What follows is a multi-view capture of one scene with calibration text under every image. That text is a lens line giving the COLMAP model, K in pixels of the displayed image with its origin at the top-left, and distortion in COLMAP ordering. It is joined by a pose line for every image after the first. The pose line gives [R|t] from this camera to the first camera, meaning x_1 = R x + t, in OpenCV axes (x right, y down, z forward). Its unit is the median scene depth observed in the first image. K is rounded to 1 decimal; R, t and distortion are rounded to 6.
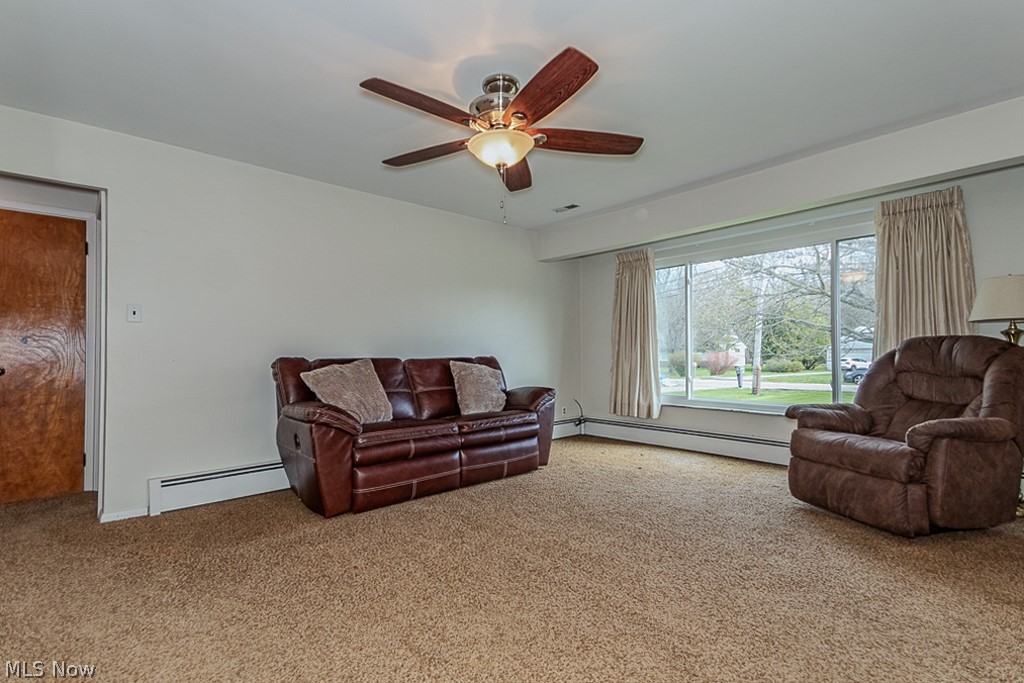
lens RADIAL K [[476.3, 0, 511.1], [0, 476.3, 345.7], [0, 0, 1]] dist [0.018077, -0.000380]
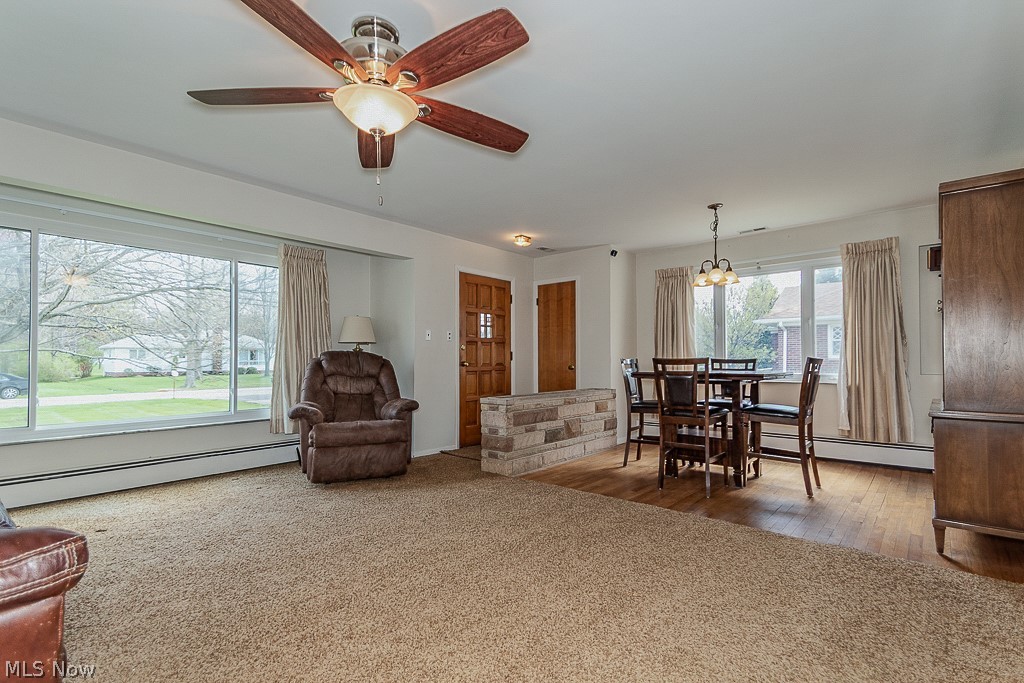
lens RADIAL K [[476.3, 0, 508.0], [0, 476.3, 349.8], [0, 0, 1]] dist [0.018077, -0.000380]
pose [[-0.129834, 0.024716, 0.991228, -0.675494], [-0.016131, 0.999504, -0.027036, 0.007564], [-0.991405, -0.019499, -0.129371, 0.690933]]
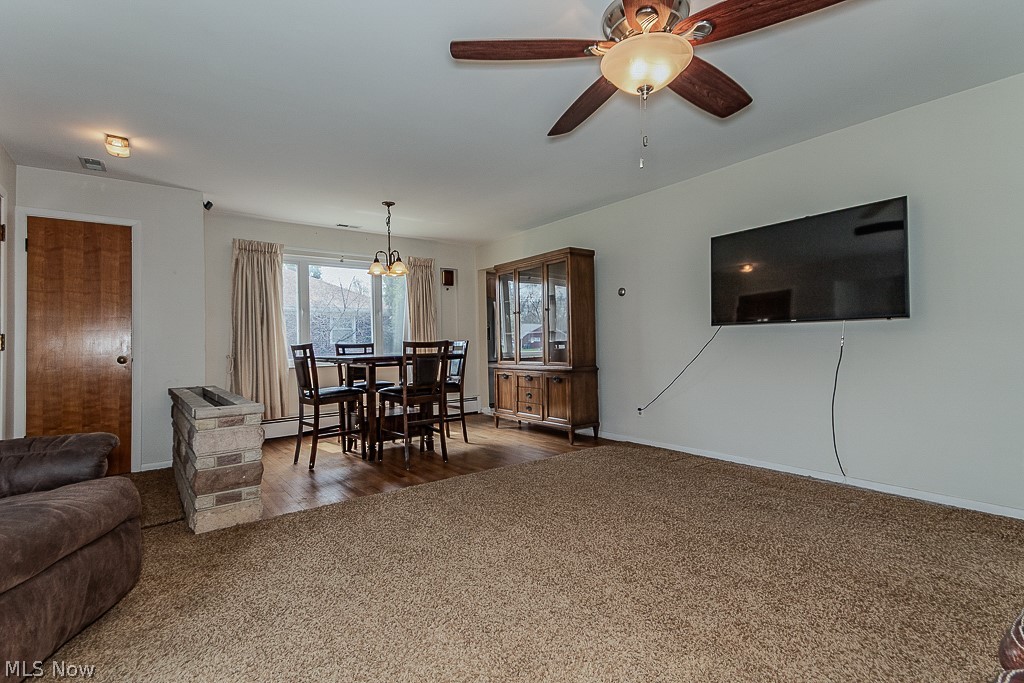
lens RADIAL K [[476.3, 0, 507.2], [0, 476.3, 336.7], [0, 0, 1]] dist [0.018077, -0.000380]
pose [[-0.997507, 0.021911, 0.067085, 0.126676], [0.019715, 0.999253, -0.033224, 0.023579], [-0.067763, -0.031818, -0.997194, 1.378887]]
